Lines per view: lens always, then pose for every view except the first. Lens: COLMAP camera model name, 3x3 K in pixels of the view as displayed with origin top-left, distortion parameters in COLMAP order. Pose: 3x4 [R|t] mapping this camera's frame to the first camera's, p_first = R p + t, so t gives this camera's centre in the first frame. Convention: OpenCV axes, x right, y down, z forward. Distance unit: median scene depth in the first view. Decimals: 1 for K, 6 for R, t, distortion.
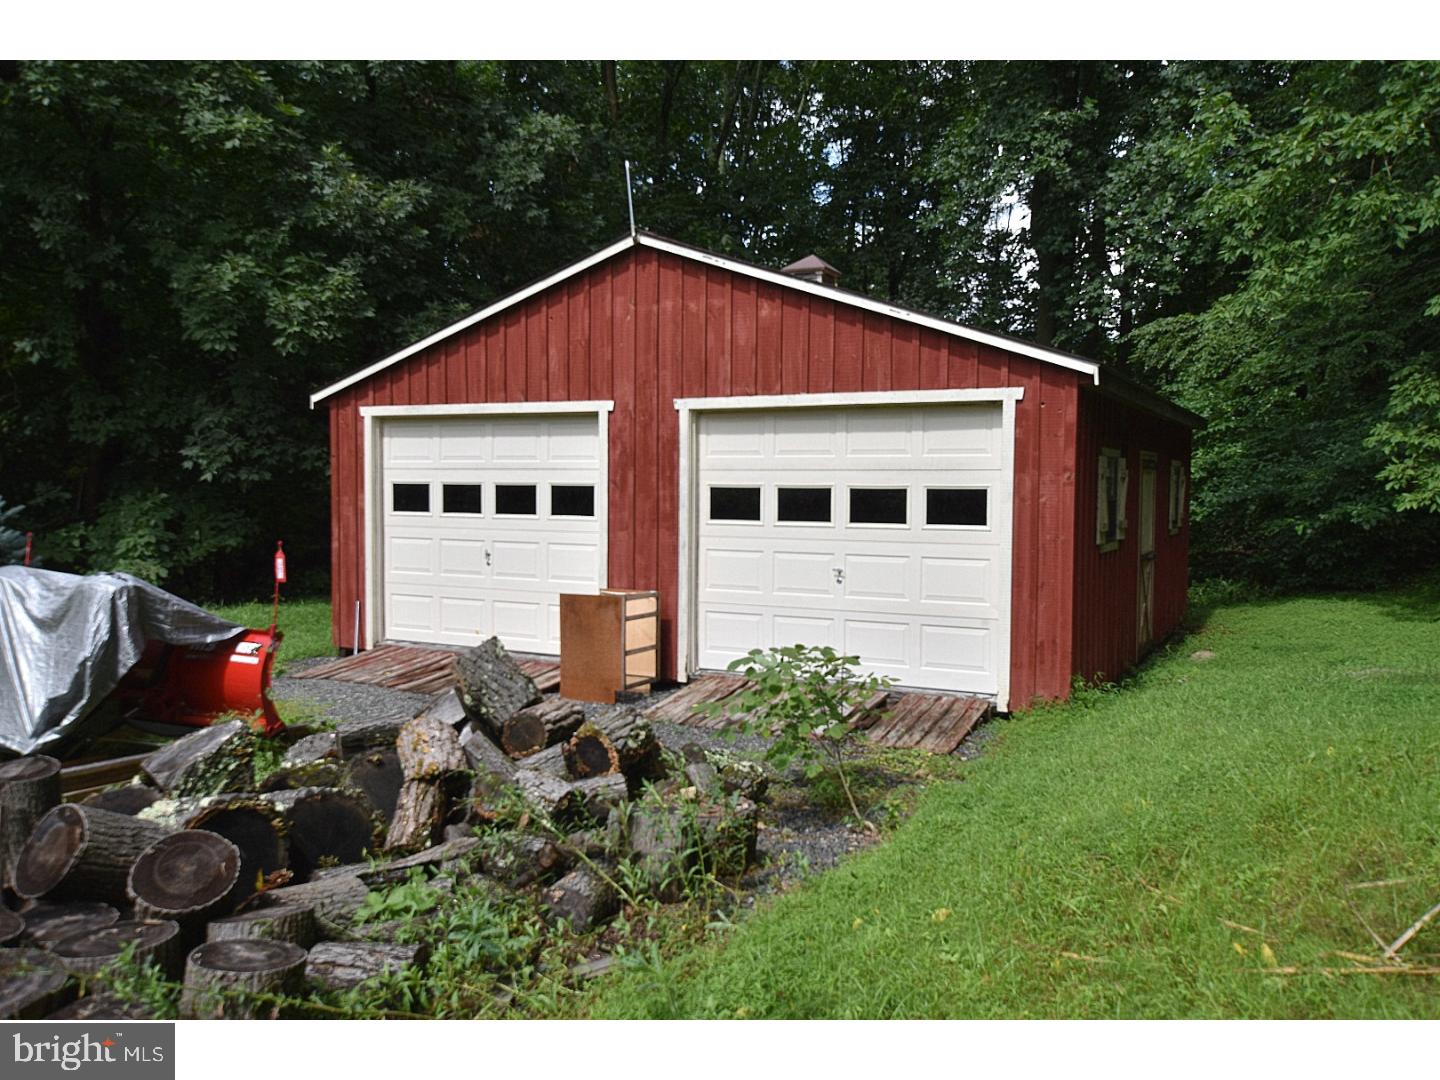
lens RADIAL K [[1258.0, 0, 719.6], [0, 1258.0, 541.4], [0, 0, 1]] dist [0.000081, -0.000001]
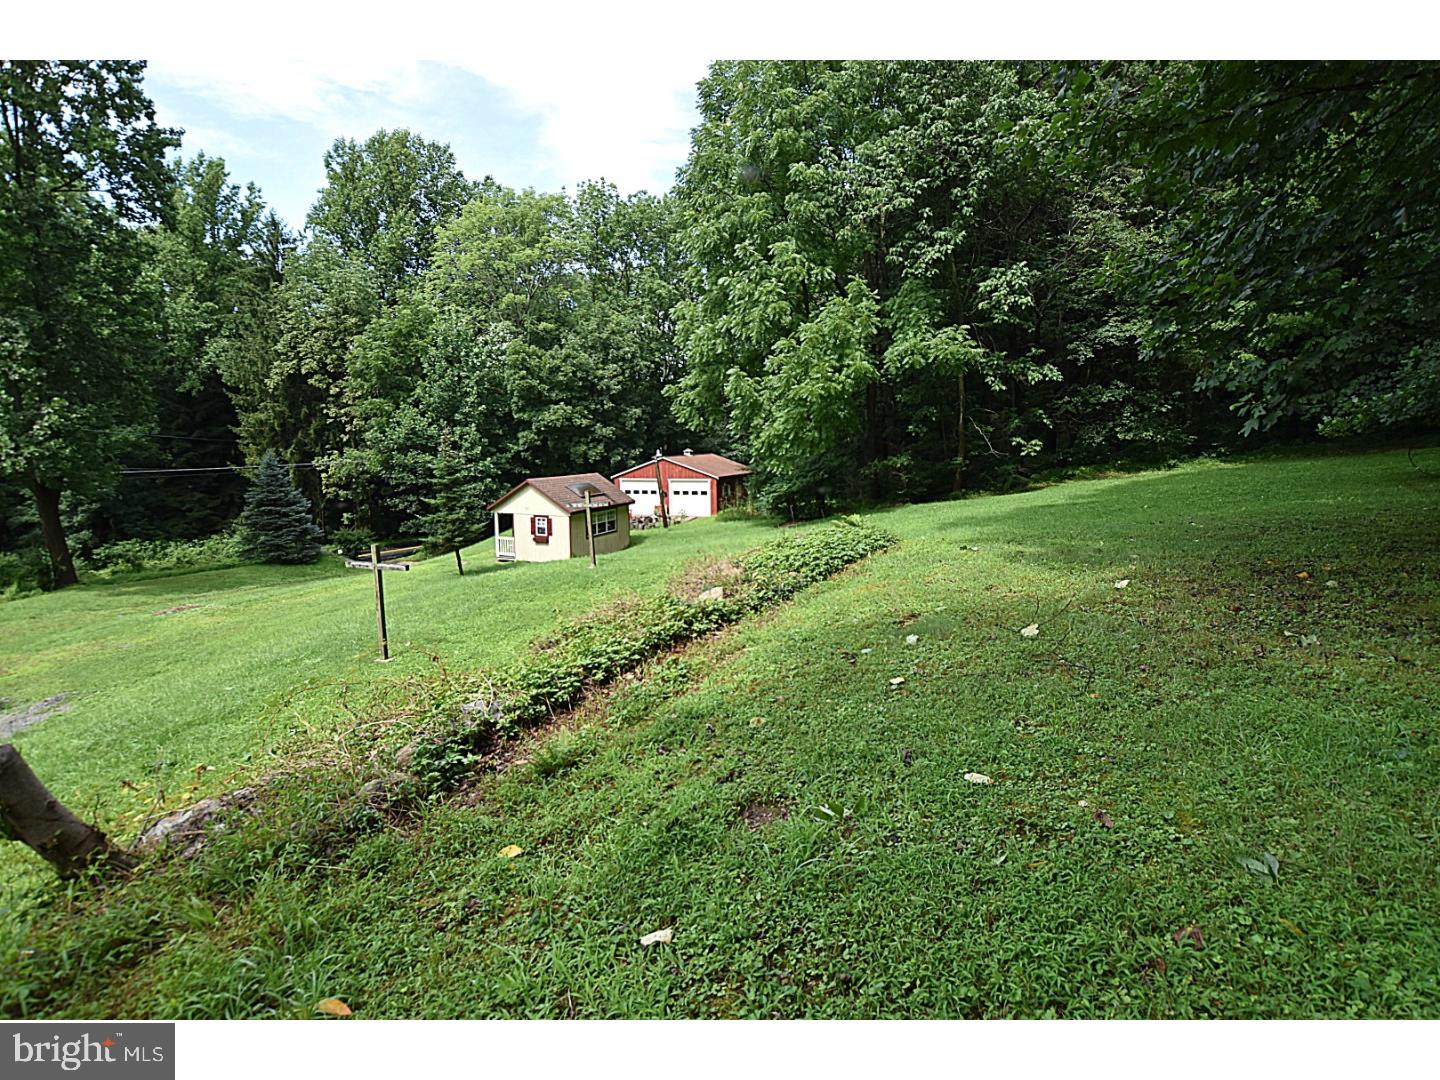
lens RADIAL K [[751.3, 0, 718.5], [0, 751.3, 538.3], [0, 0, 1]] dist [-0.001530, -0.000089]
pose [[0.997011, -0.024921, 0.073128, -0.067469], [0.019037, 0.996606, 0.080084, -0.106982], [-0.074876, -0.078452, 0.994102, -3.299040]]
